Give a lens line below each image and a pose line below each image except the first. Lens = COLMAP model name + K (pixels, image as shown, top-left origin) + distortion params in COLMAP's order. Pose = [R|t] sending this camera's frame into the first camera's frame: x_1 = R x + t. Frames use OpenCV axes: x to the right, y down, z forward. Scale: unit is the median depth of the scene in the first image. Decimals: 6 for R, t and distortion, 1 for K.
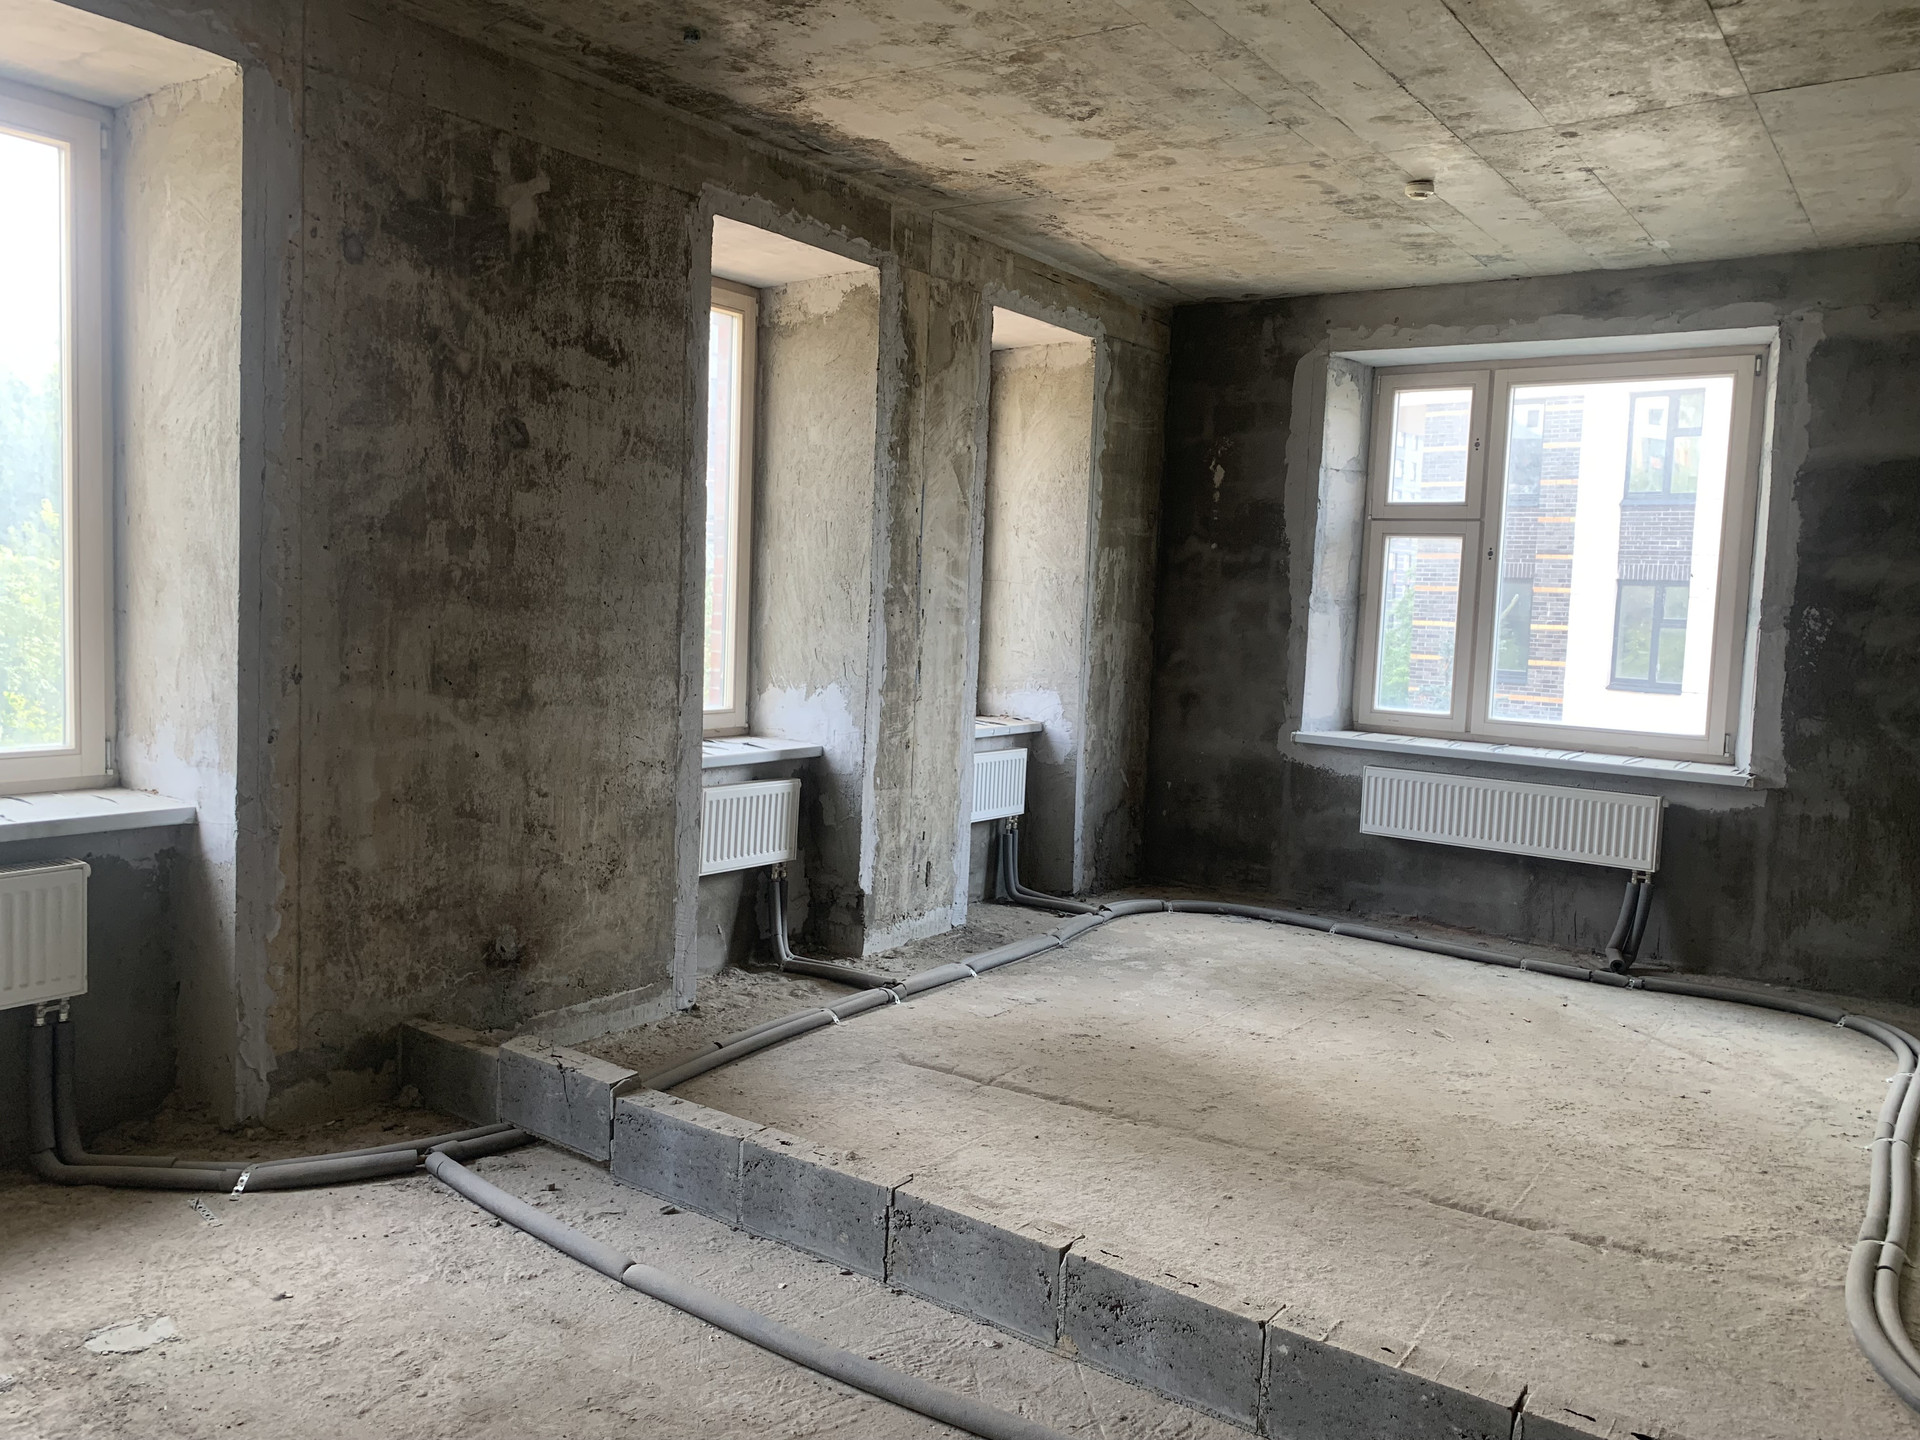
lens RADIAL K [[1459.2, 0, 964.1], [0, 1459.2, 699.4], [0, 0, 1]] dist [0.059606, -0.092093]
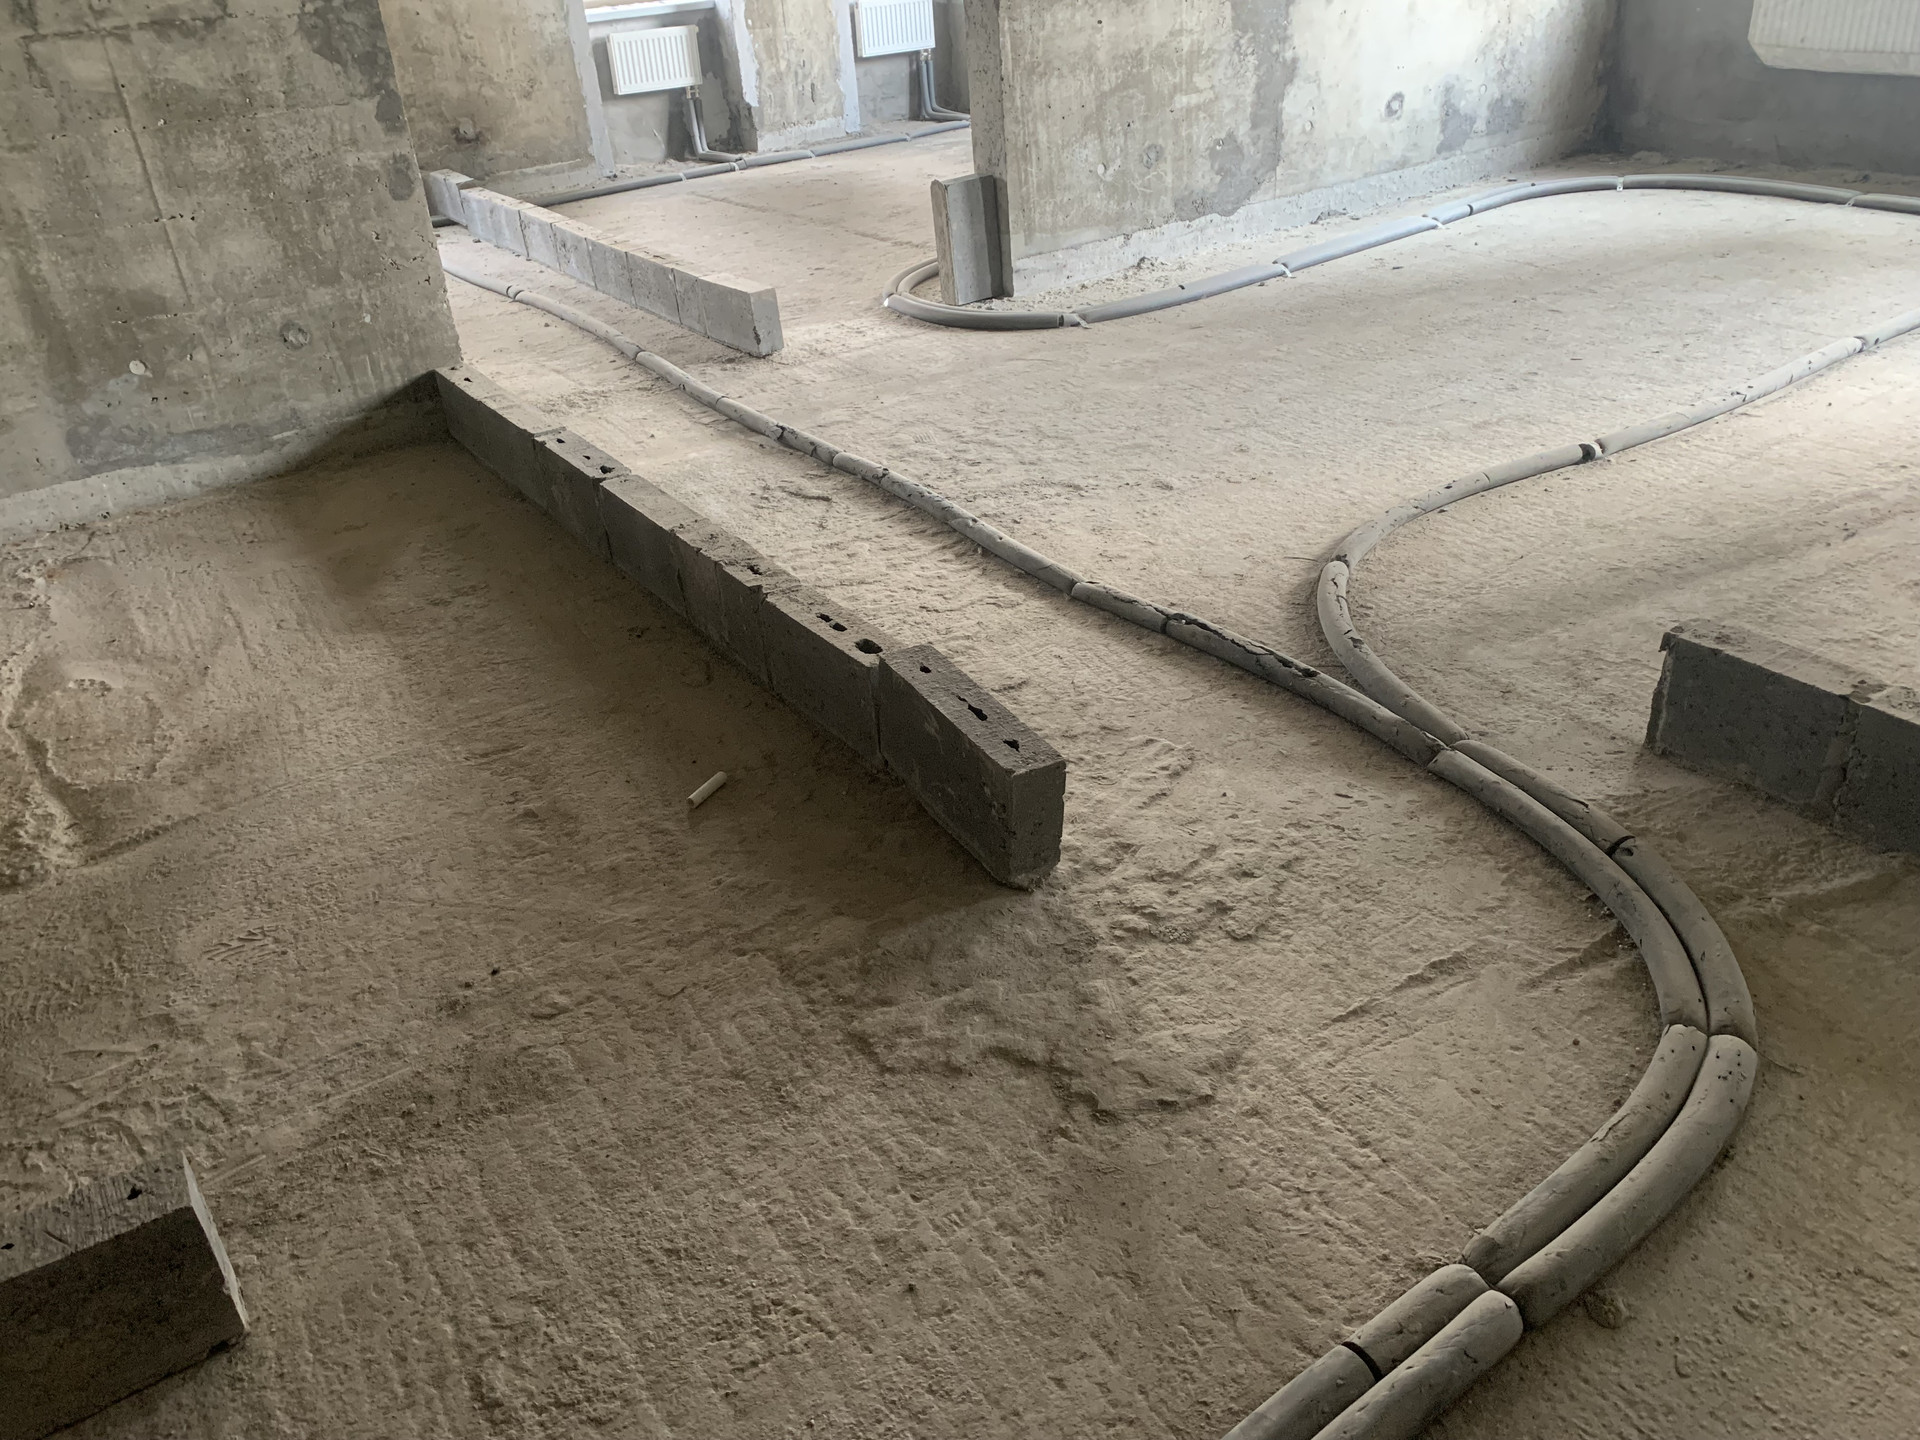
lens RADIAL K [[1468.4, 0, 951.8], [0, 1468.4, 725.3], [0, 0, 1]] dist [0.012041, -0.006759]
pose [[0.926627, 0.082225, -0.366880, 0.727688], [0.086456, 0.903046, 0.420753, 0.089407], [0.365906, -0.421600, 0.829678, -0.445103]]
